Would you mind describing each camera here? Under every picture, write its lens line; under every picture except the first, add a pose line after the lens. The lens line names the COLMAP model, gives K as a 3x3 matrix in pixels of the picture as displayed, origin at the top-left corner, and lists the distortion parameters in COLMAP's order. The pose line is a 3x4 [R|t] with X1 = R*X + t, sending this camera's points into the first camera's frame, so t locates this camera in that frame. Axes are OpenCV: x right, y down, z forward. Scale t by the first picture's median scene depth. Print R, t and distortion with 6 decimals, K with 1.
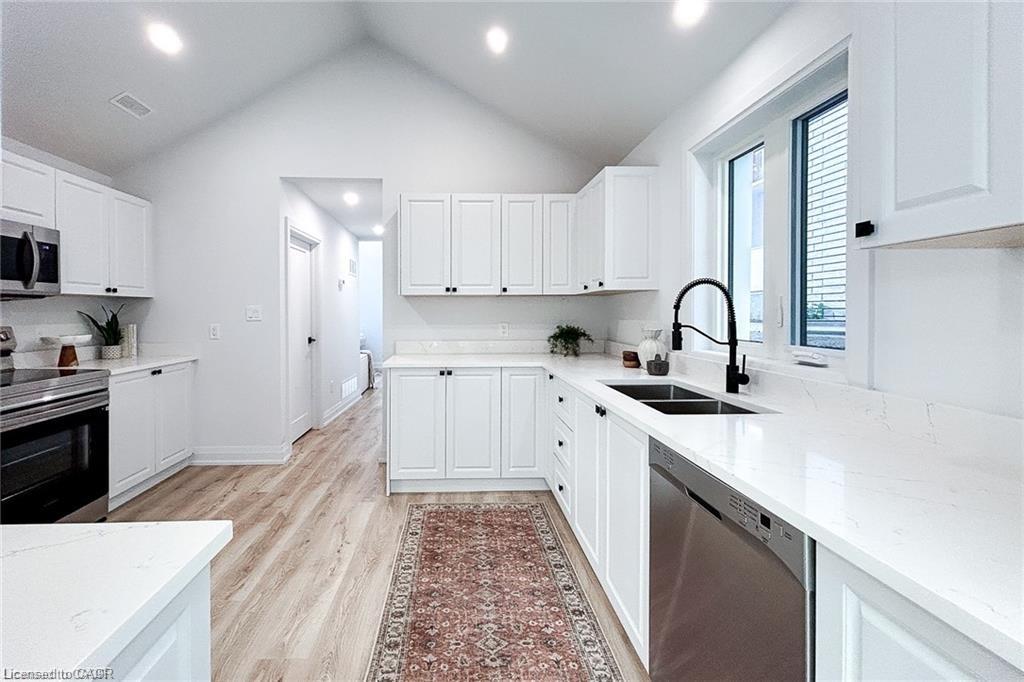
lens RADIAL K [[436.1, 0, 464.5], [0, 436.1, 311.7], [0, 0, 1]] dist [-0.000423, 0.000242]
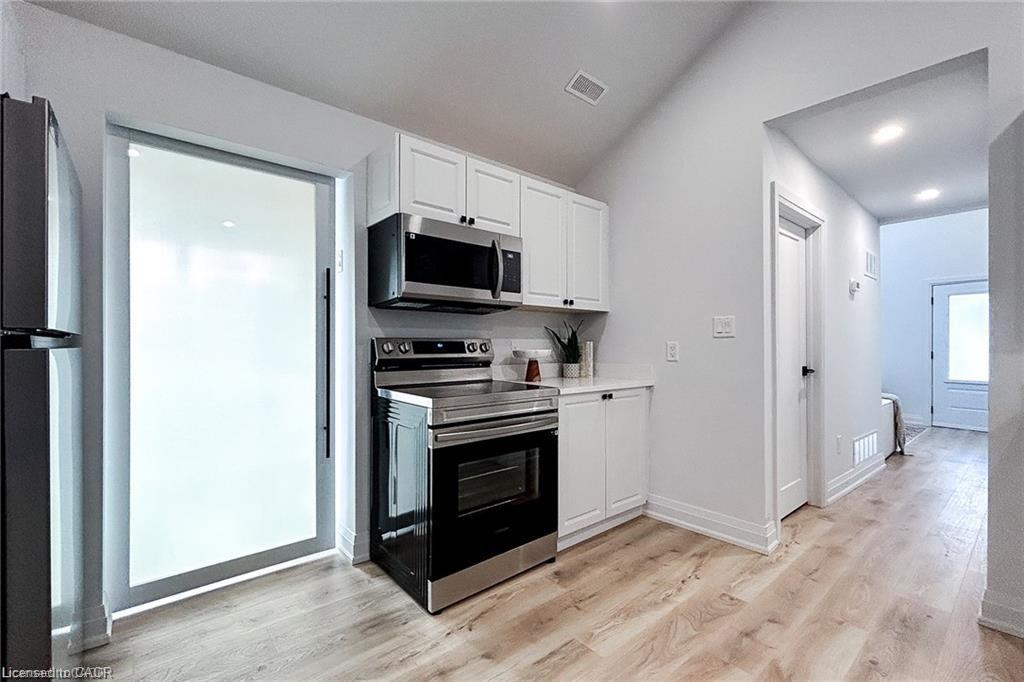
lens RADIAL K [[446.8, 0, 508.1], [0, 446.8, 342.2], [0, 0, 1]] dist [-0.000381, -0.000338]
pose [[0.635194, 0.002048, -0.772350, -0.167884], [-0.007082, 0.999970, -0.003173, 0.039075], [0.772320, 0.007486, 0.635189, 0.310462]]
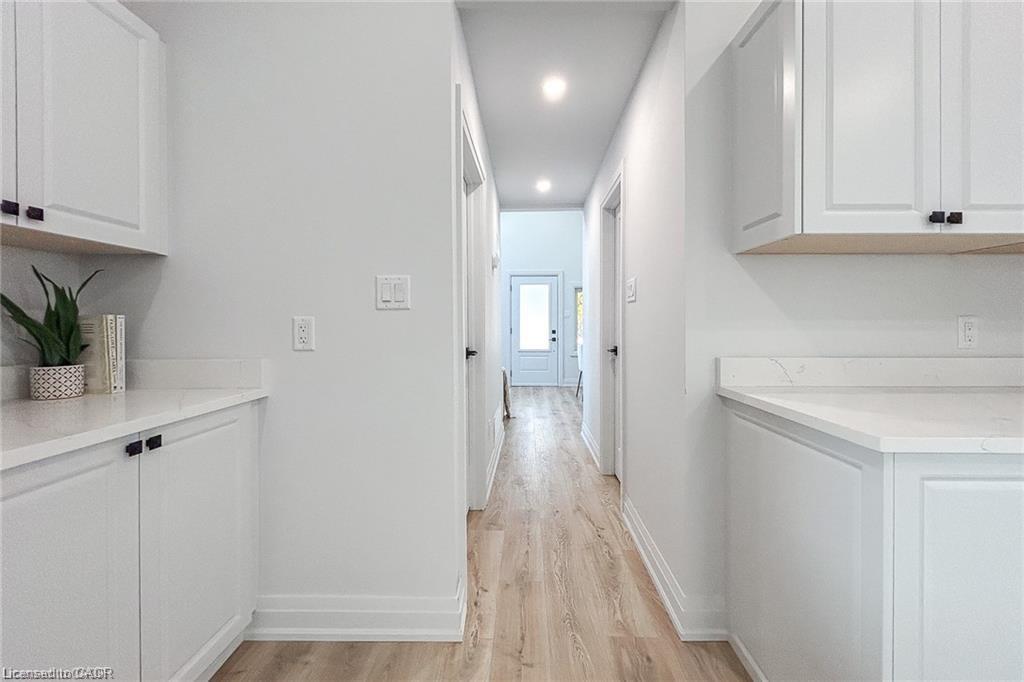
lens RADIAL K [[424.7, 0, 523.8], [0, 424.7, 325.0], [0, 0, 1]] dist [0.001567, 0.000198]
pose [[0.999661, 0.002595, -0.025899, -0.394618], [-0.002562, 0.999996, 0.001305, 0.041686], [0.025902, -0.001238, 0.999664, 0.668037]]
